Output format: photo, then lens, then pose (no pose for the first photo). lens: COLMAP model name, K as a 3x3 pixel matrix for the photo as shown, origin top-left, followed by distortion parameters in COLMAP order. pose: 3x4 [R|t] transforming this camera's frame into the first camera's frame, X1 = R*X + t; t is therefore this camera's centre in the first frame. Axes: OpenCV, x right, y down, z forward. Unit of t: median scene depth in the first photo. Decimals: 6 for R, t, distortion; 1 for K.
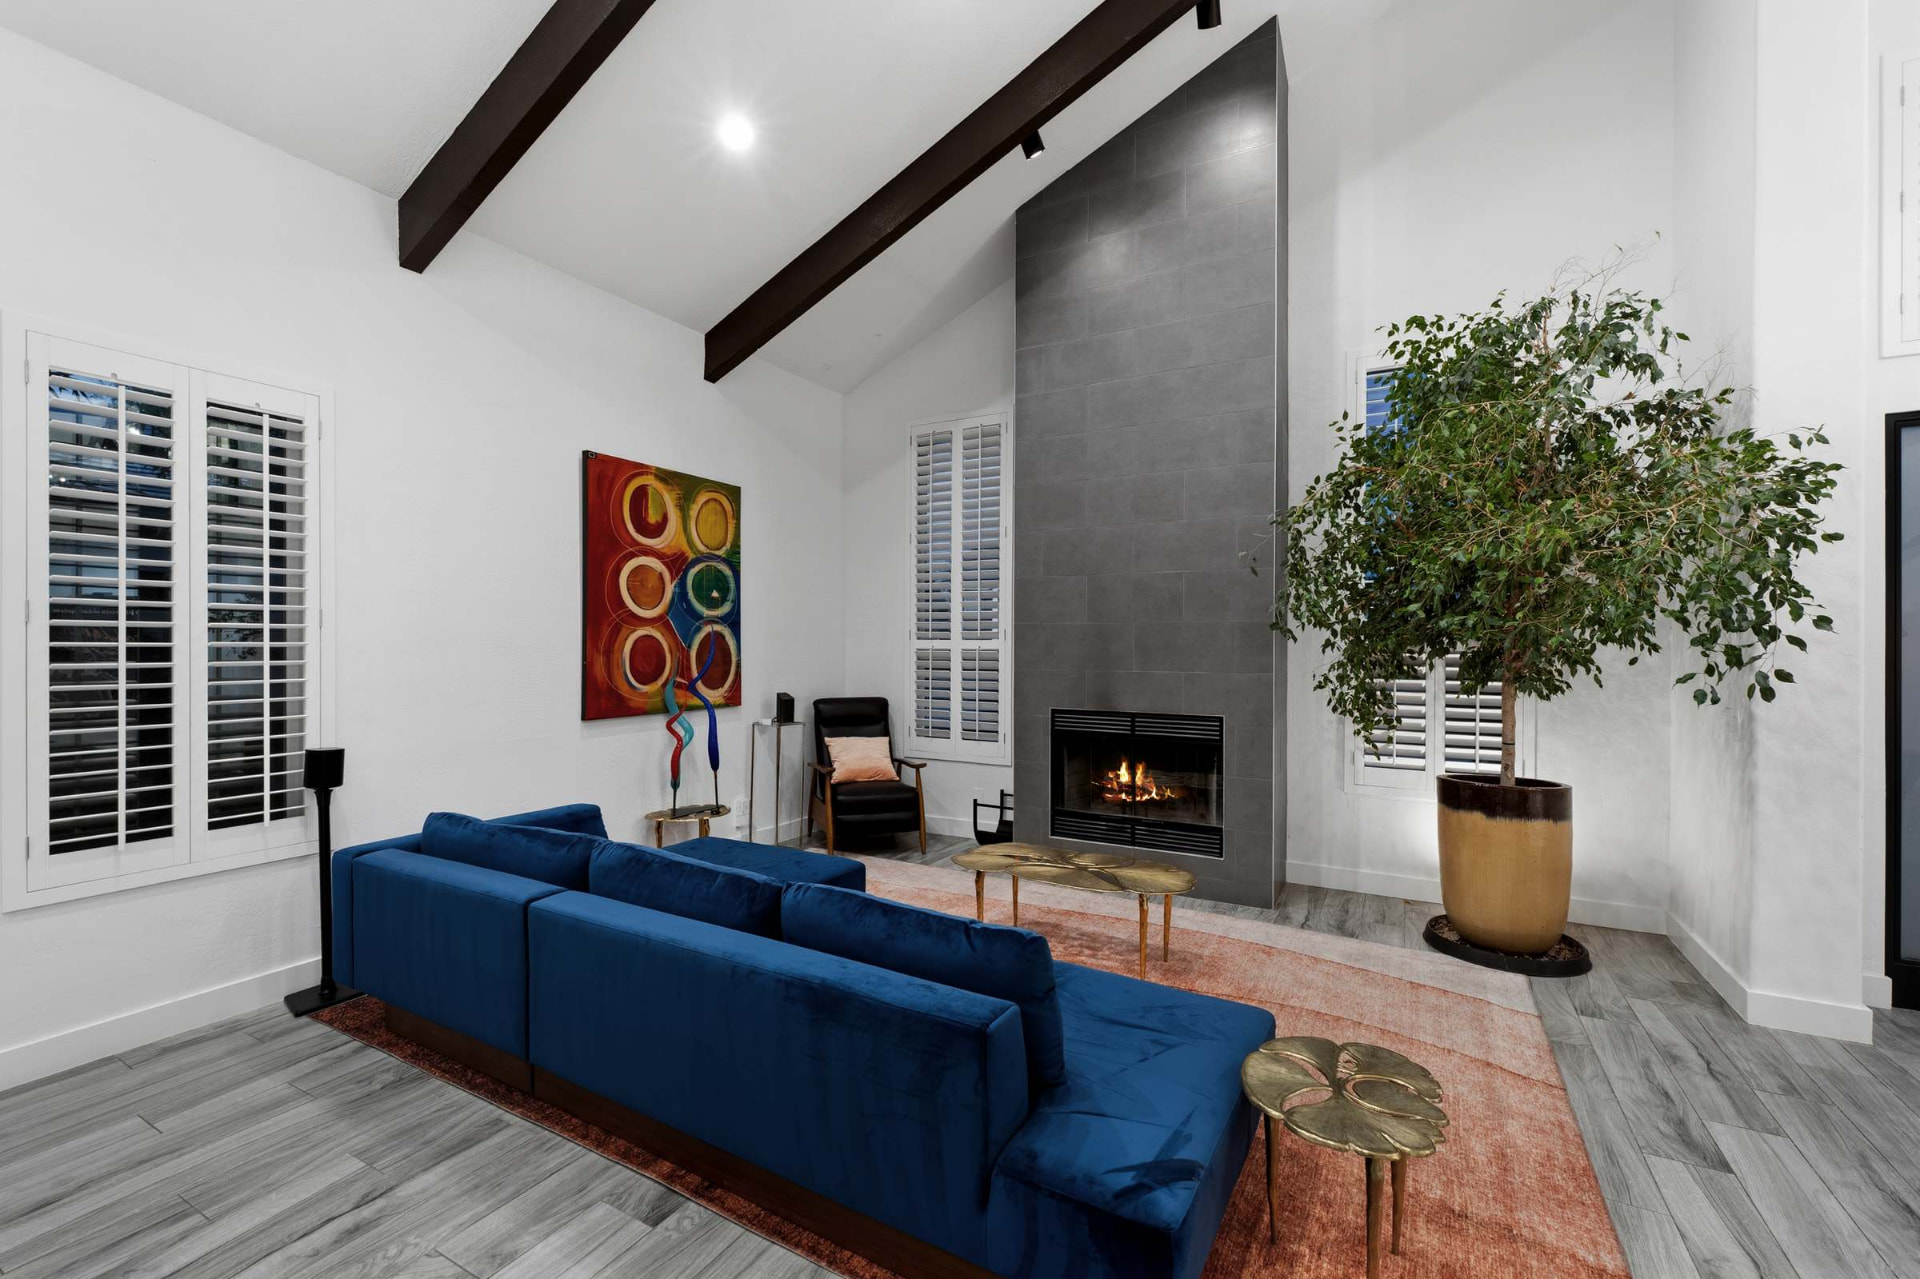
lens RADIAL K [[791.4, 0, 962.4], [0, 791.4, 632.5], [0, 0, 1]] dist [-0.001970, 0.000012]
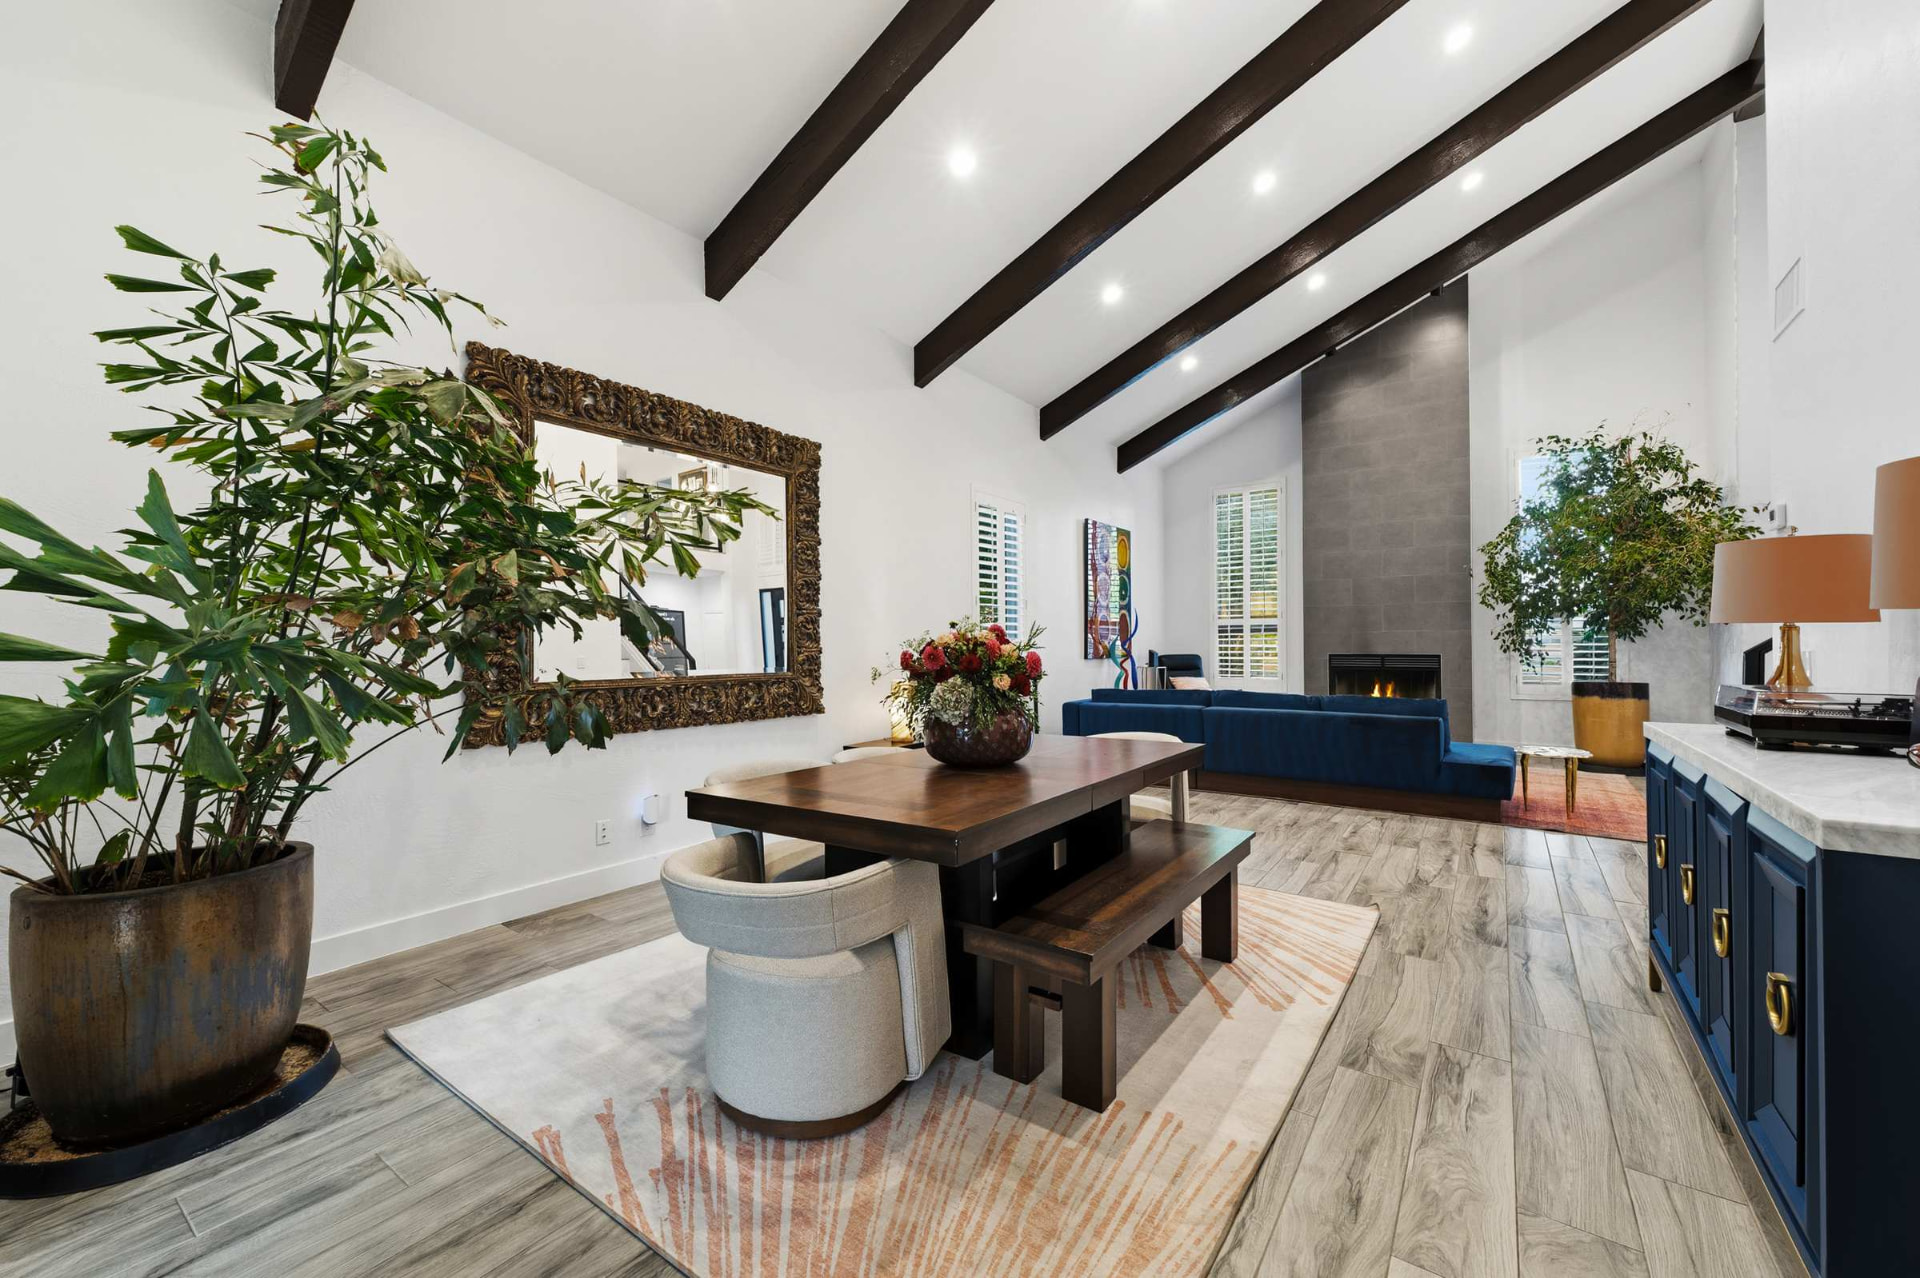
lens RADIAL K [[791.4, 0, 917.5], [0, 791.4, 630.0], [0, 0, 1]] dist [-0.001970, 0.000012]
pose [[0.993313, -0.011849, -0.114845, -0.685983], [0.011069, 0.999911, -0.007424, 0.052907], [0.114922, 0.006103, 0.993356, -0.988127]]
